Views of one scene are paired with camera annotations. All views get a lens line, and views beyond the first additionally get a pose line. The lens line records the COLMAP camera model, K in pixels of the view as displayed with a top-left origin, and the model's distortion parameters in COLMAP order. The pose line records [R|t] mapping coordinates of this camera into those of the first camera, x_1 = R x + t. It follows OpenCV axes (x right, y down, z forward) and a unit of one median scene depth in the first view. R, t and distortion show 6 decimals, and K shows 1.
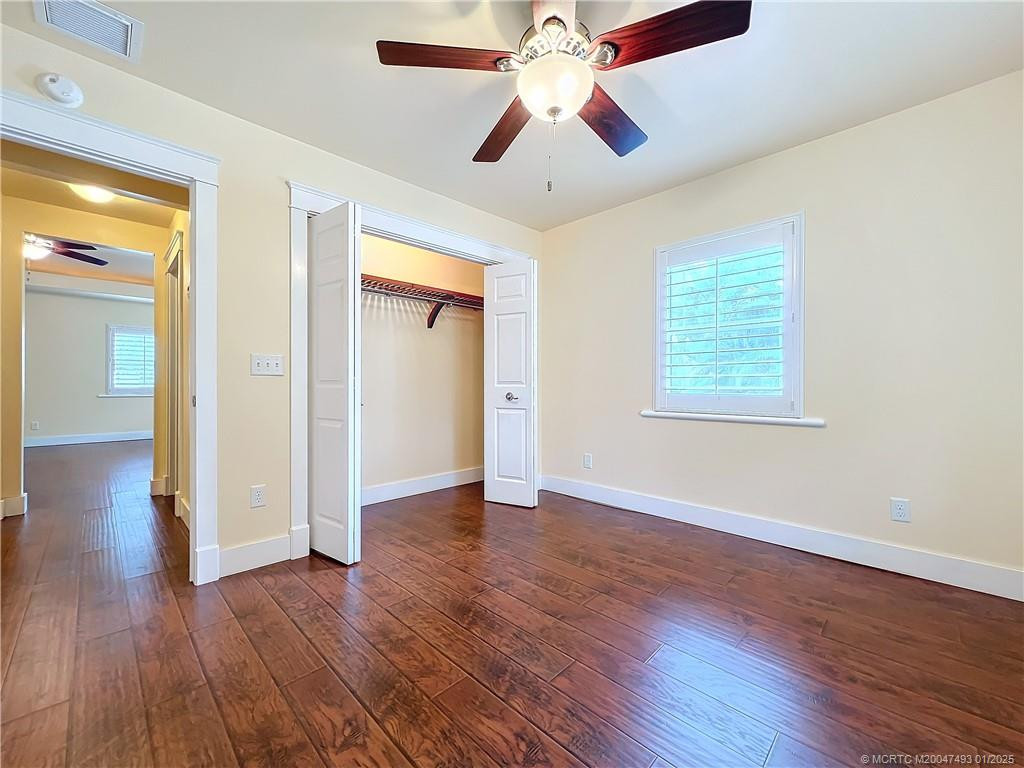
lens RADIAL K [[419.1, 0, 510.0], [0, 419.1, 383.4], [0, 0, 1]] dist [-0.002055, 0.000637]
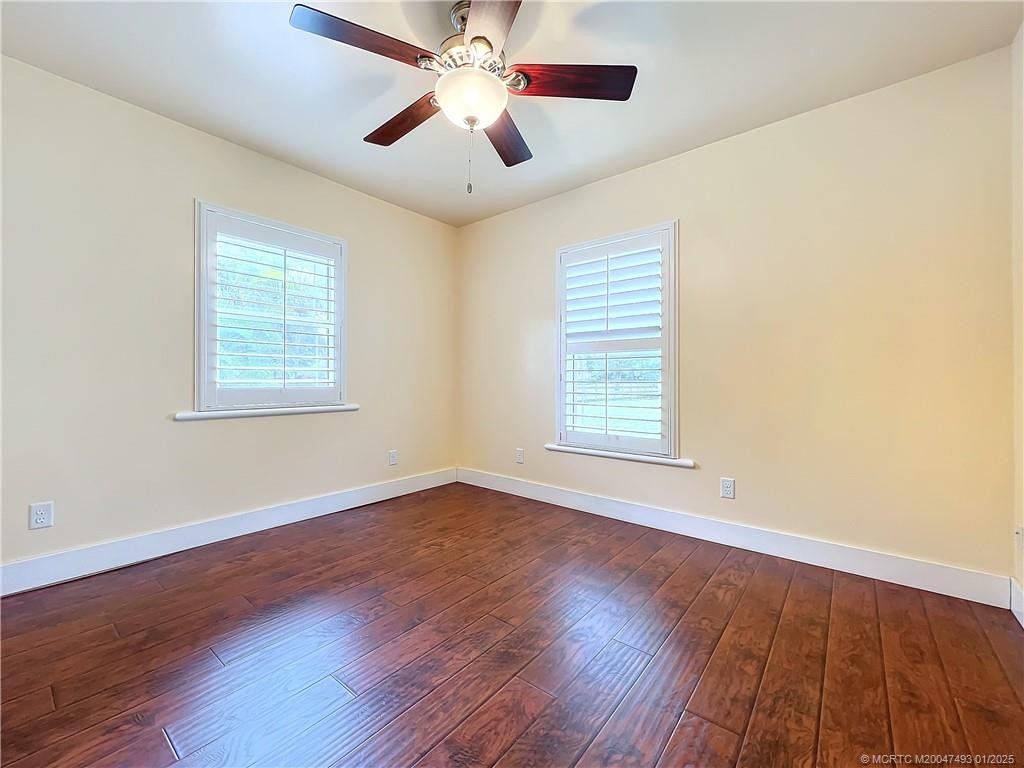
lens RADIAL K [[419.1, 0, 513.8], [0, 419.1, 382.2], [0, 0, 1]] dist [-0.002055, 0.000637]
pose [[-0.111154, -0.005708, 0.993787, -0.670778], [-0.008148, 0.999955, 0.004832, 0.005347], [-0.993770, -0.007561, -0.111195, 0.705758]]
